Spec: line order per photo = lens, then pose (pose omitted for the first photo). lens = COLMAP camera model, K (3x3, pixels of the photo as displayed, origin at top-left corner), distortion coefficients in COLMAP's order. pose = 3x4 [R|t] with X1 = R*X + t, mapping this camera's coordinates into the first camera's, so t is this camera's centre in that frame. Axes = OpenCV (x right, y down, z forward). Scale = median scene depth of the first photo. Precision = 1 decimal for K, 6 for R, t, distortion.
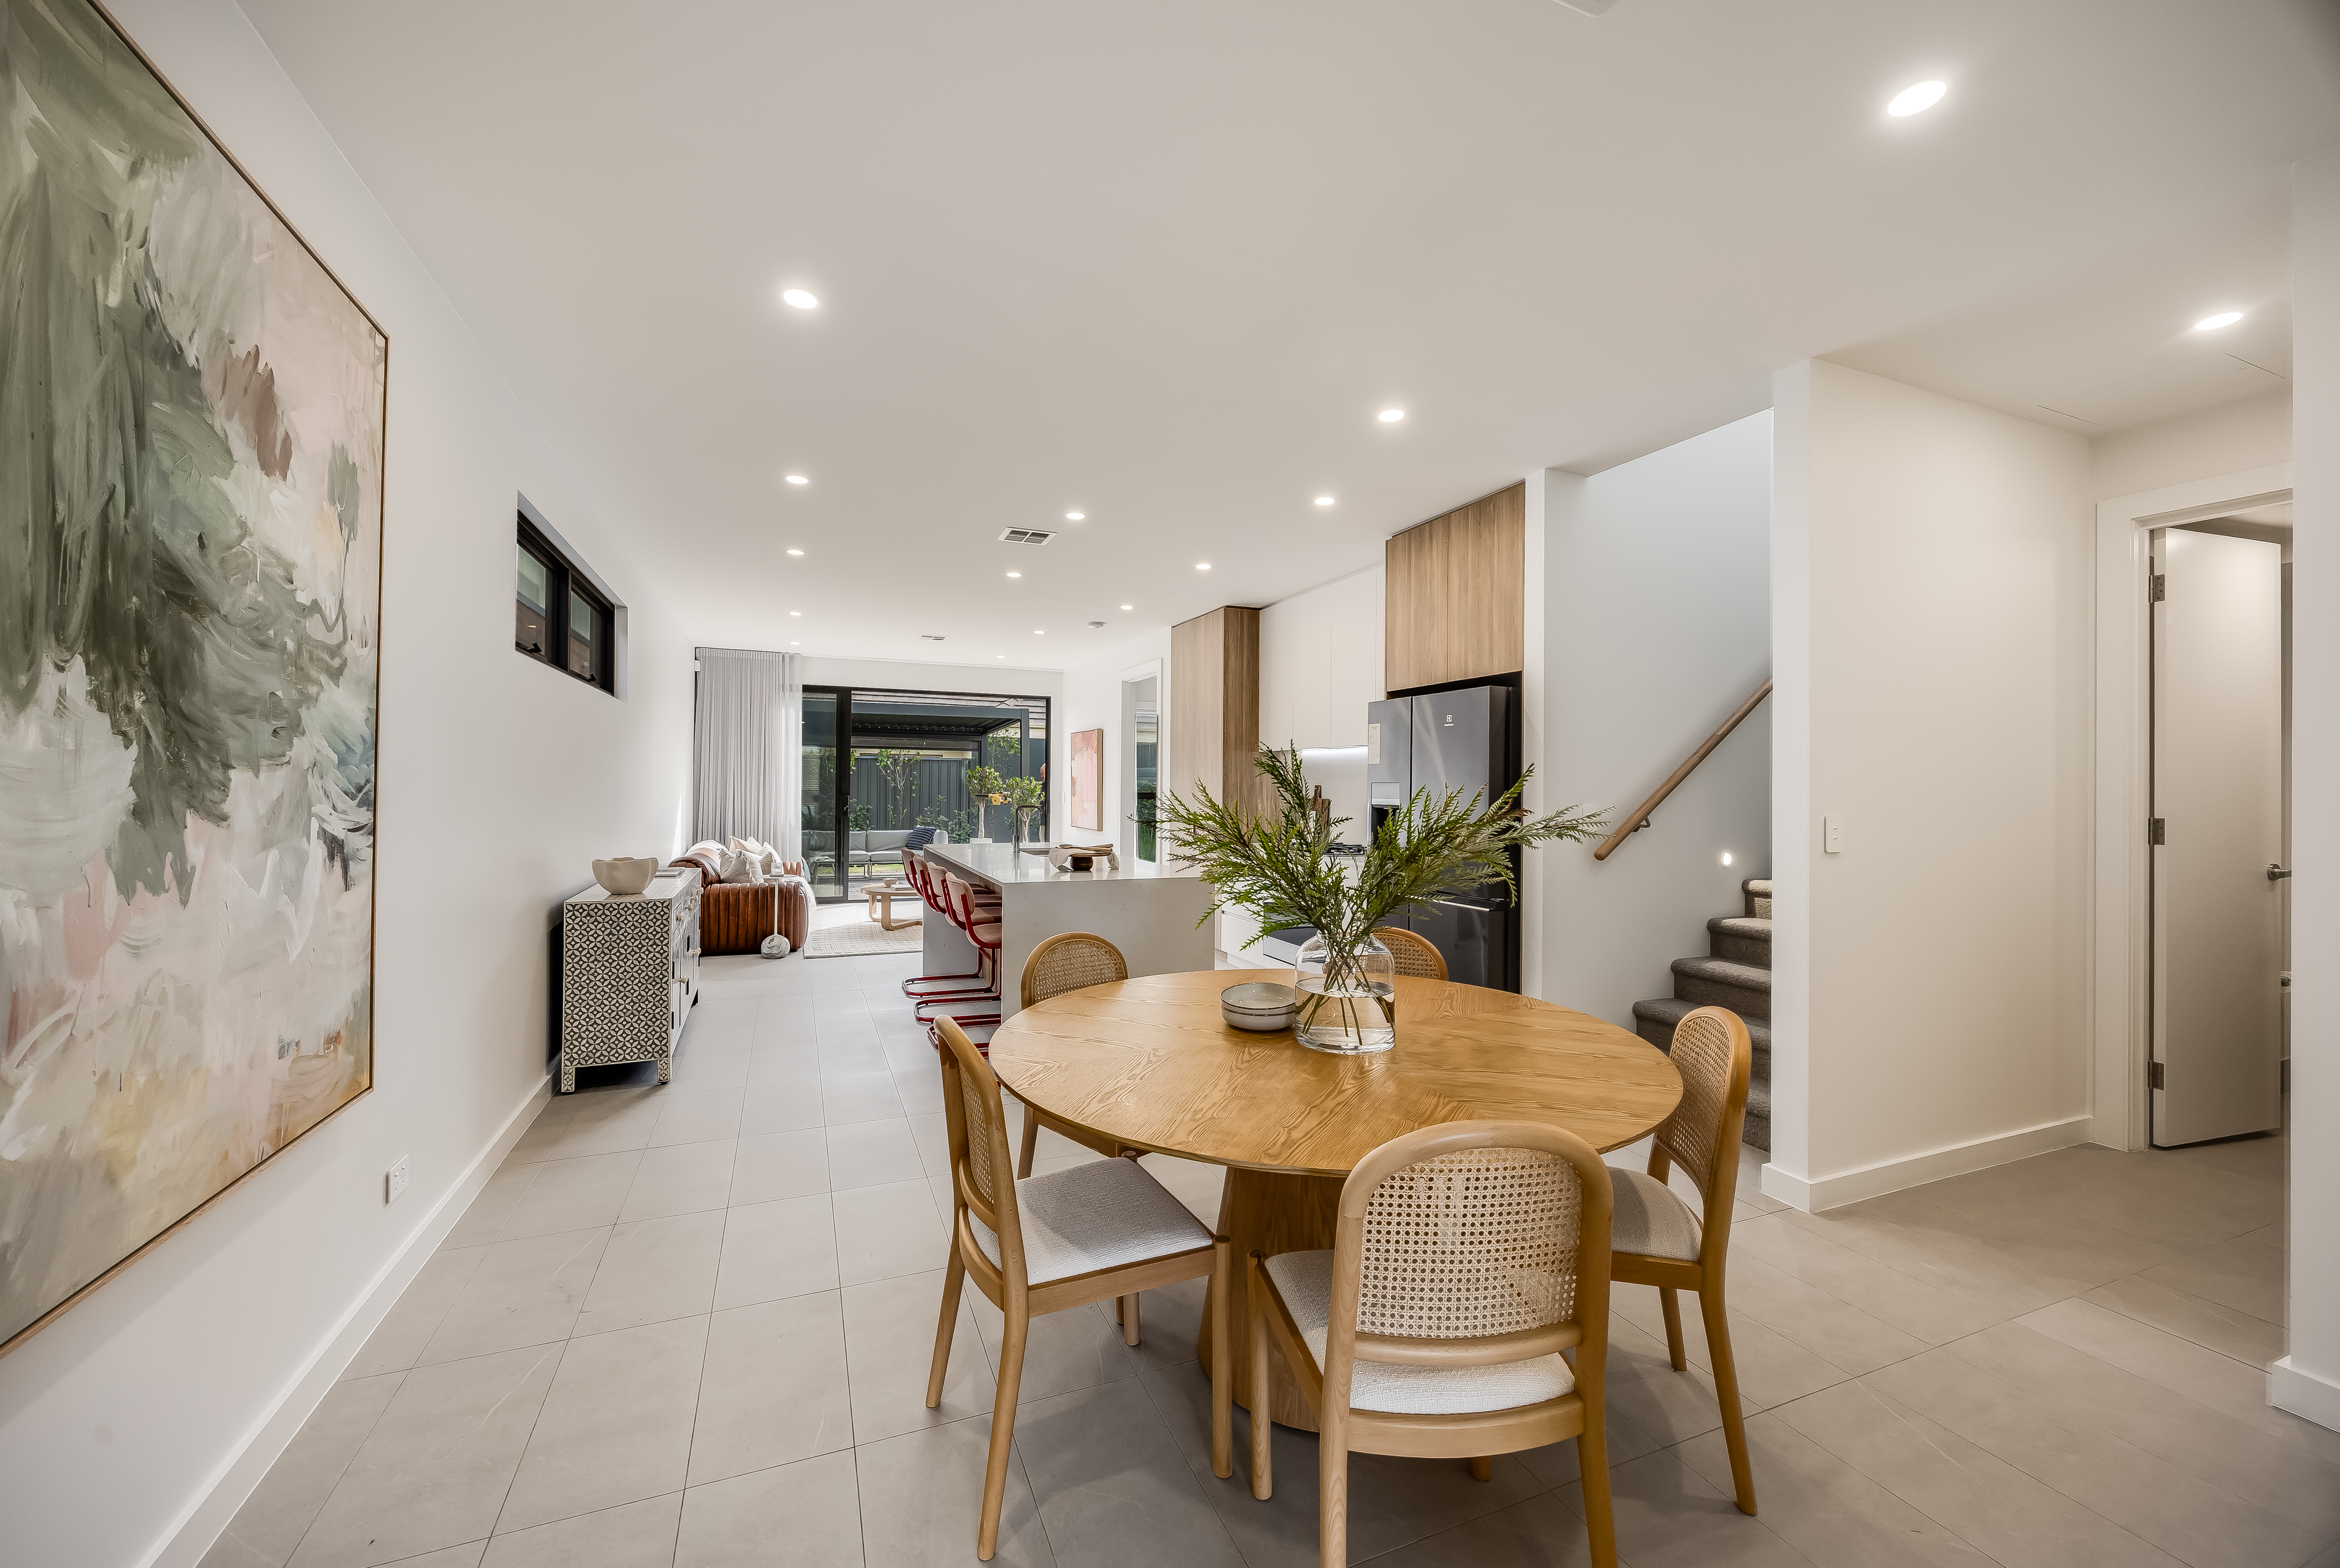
lens RADIAL K [[919.4, 0, 1164.4], [0, 919.4, 790.5], [0, 0, 1]] dist [-0.016375, -0.000015]
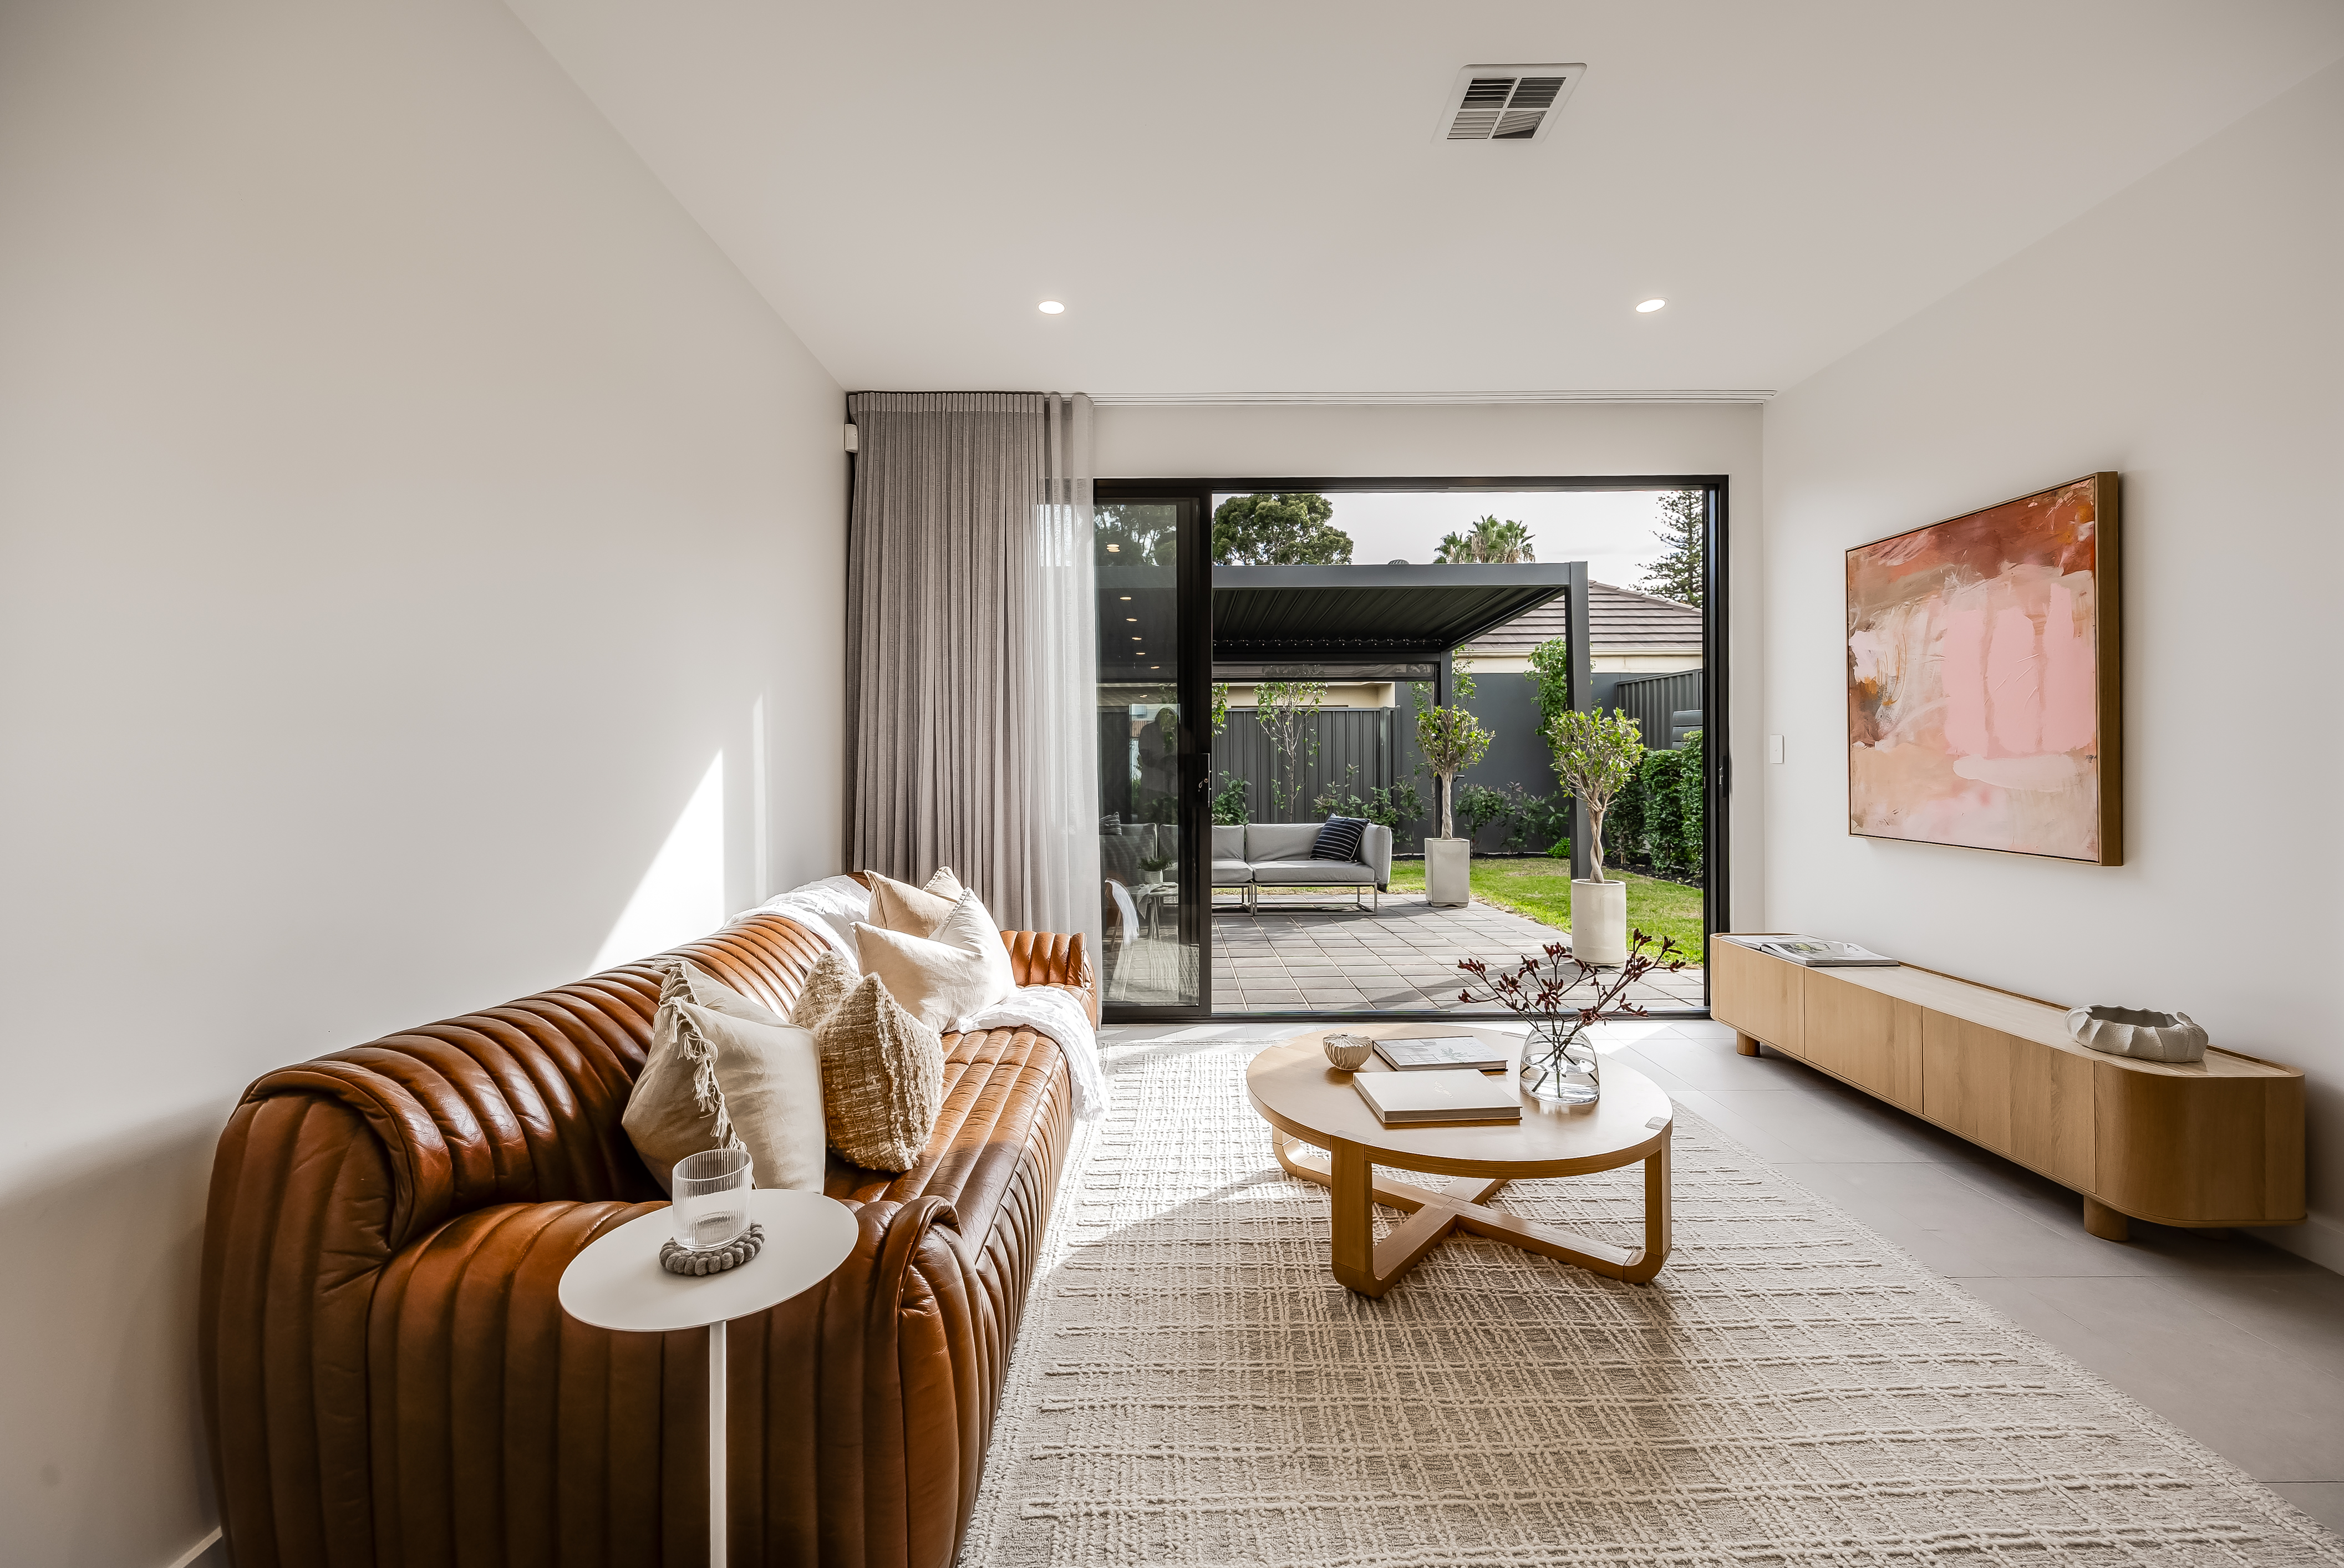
lens RADIAL K [[938.7, 0, 1176.6], [0, 938.7, 755.5], [0, 0, 1]] dist [-0.000845, 0.000015]
pose [[0.929148, -0.019310, -0.369203, -0.296452], [0.015516, 0.999792, -0.013243, 0.016971], [0.369382, 0.006576, 0.929254, 0.884805]]
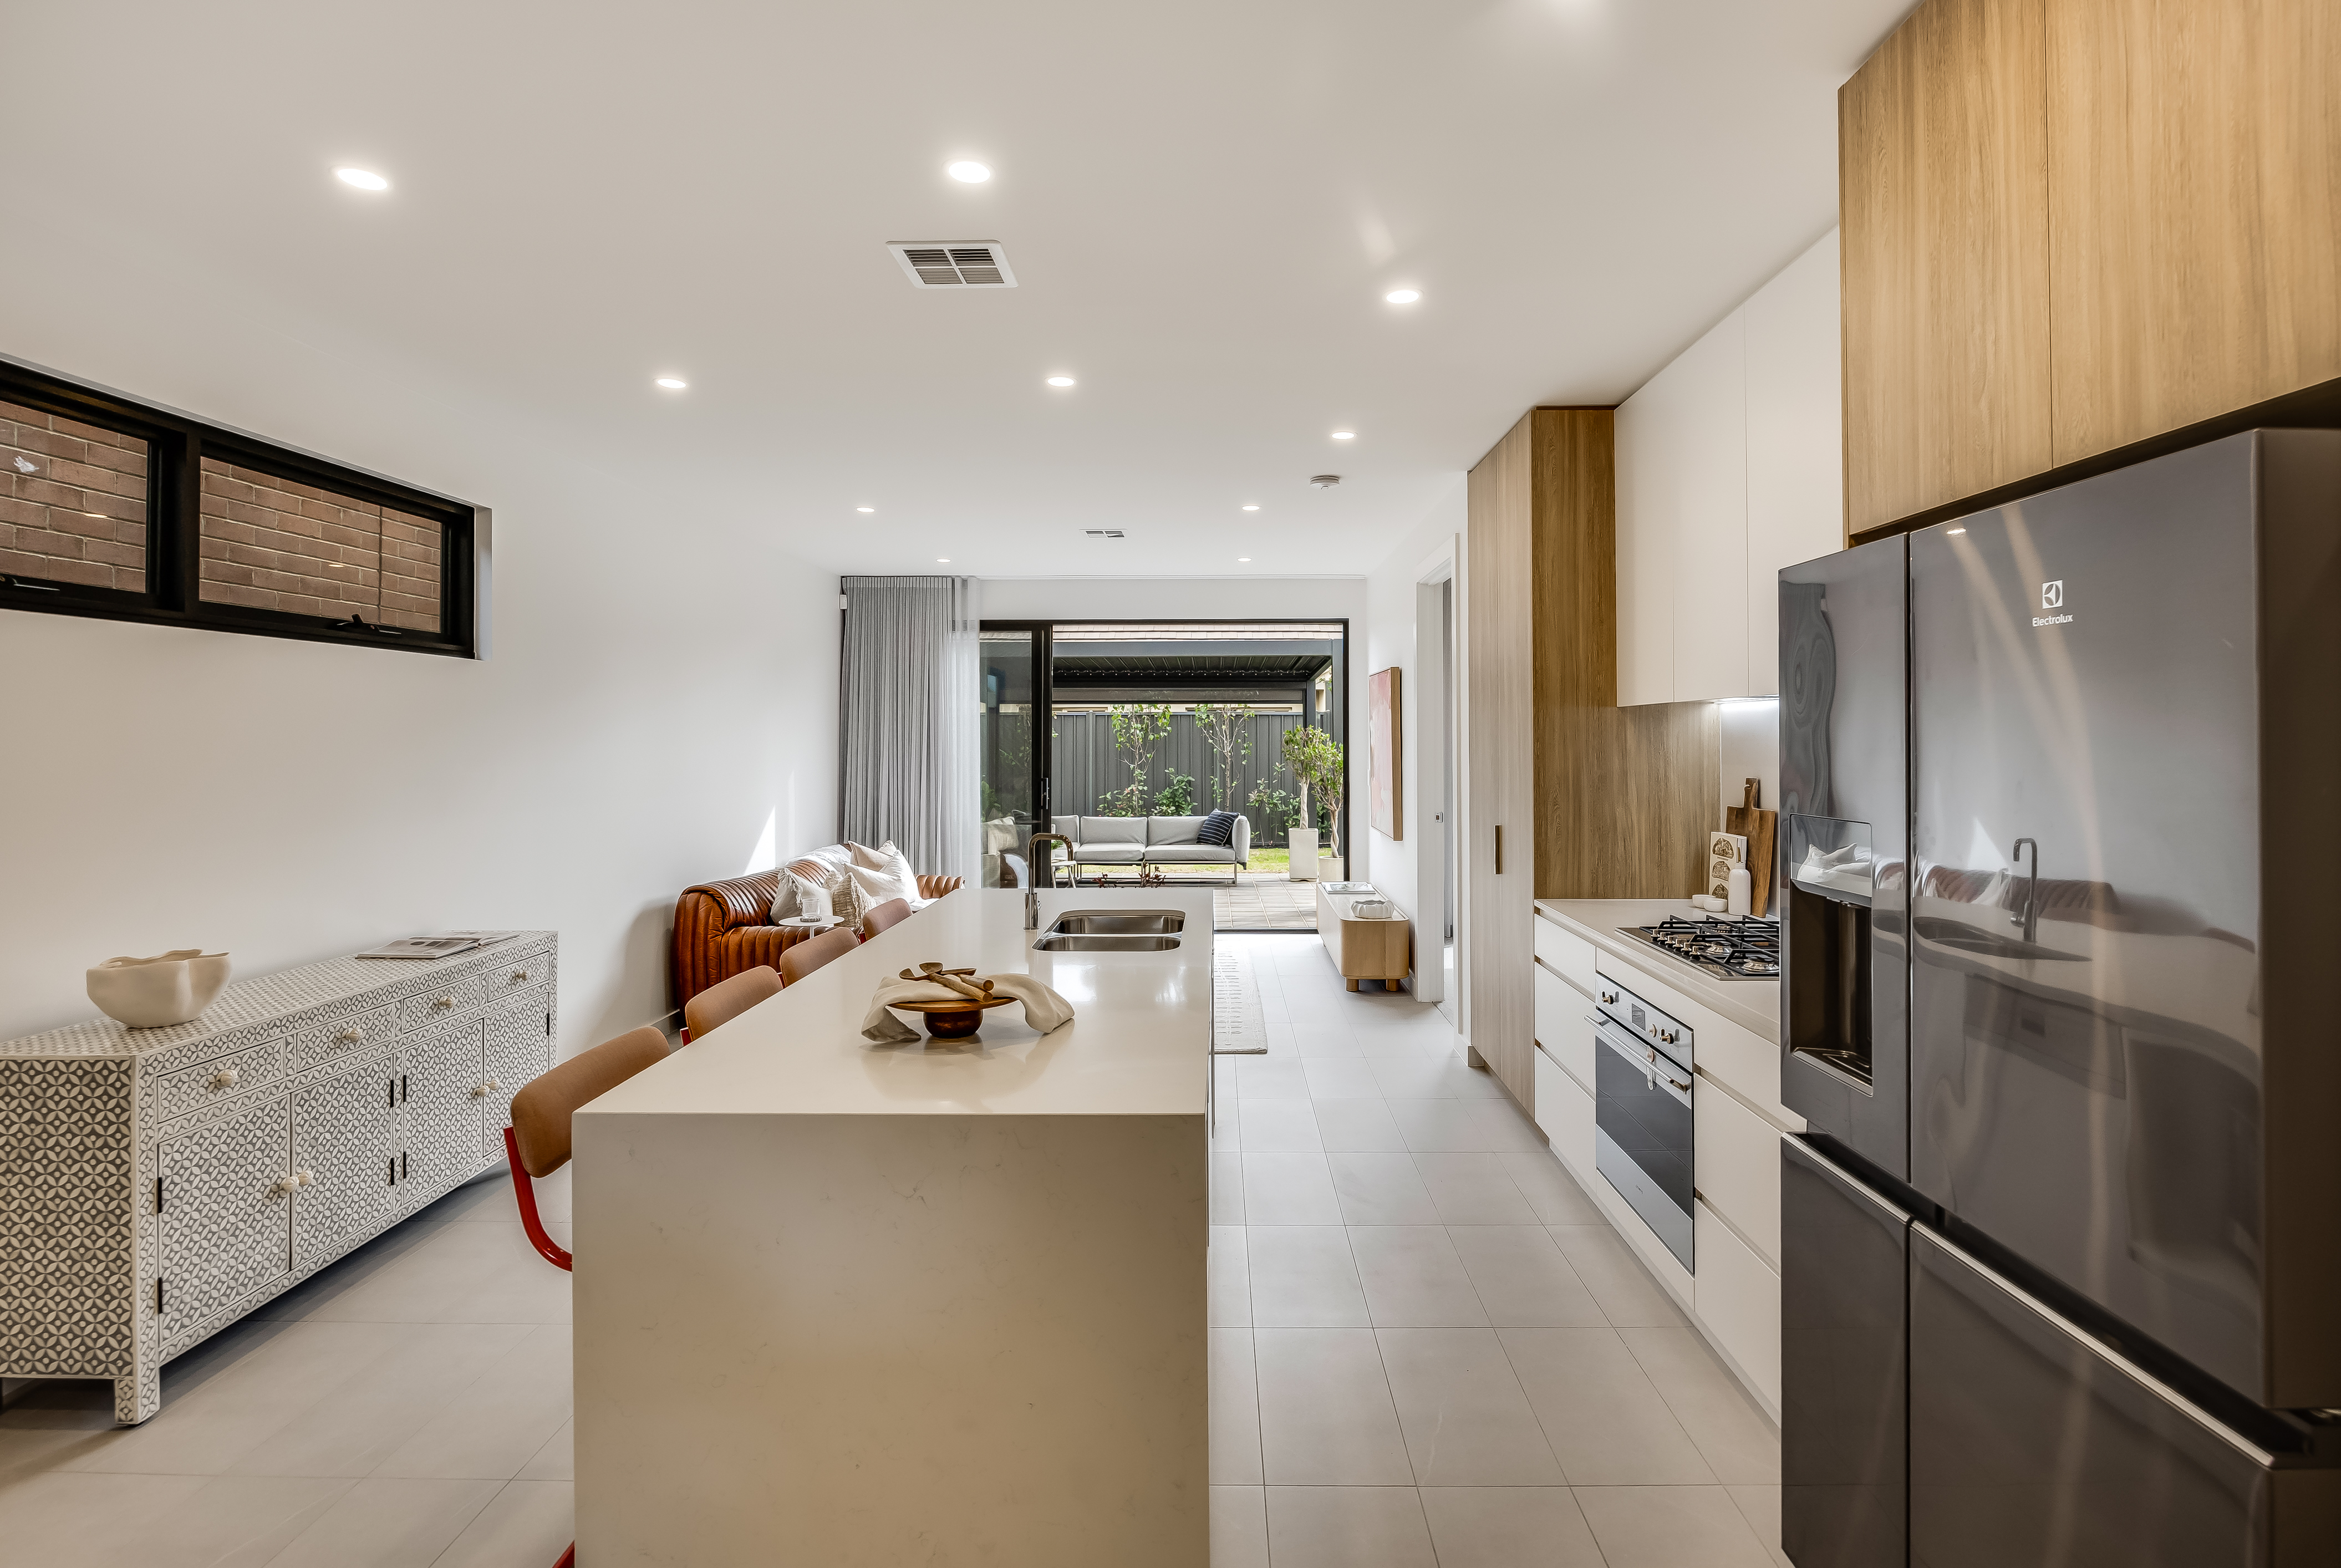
lens RADIAL K [[1119.2, 0, 1203.2], [0, 1119.2, 729.9], [0, 0, 1]] dist [-0.017113, -0.000001]
pose [[0.920835, -0.016760, -0.389593, 0.131604], [0.012477, 0.999831, -0.013521, -0.024977], [0.389754, 0.007590, 0.920888, 0.389723]]
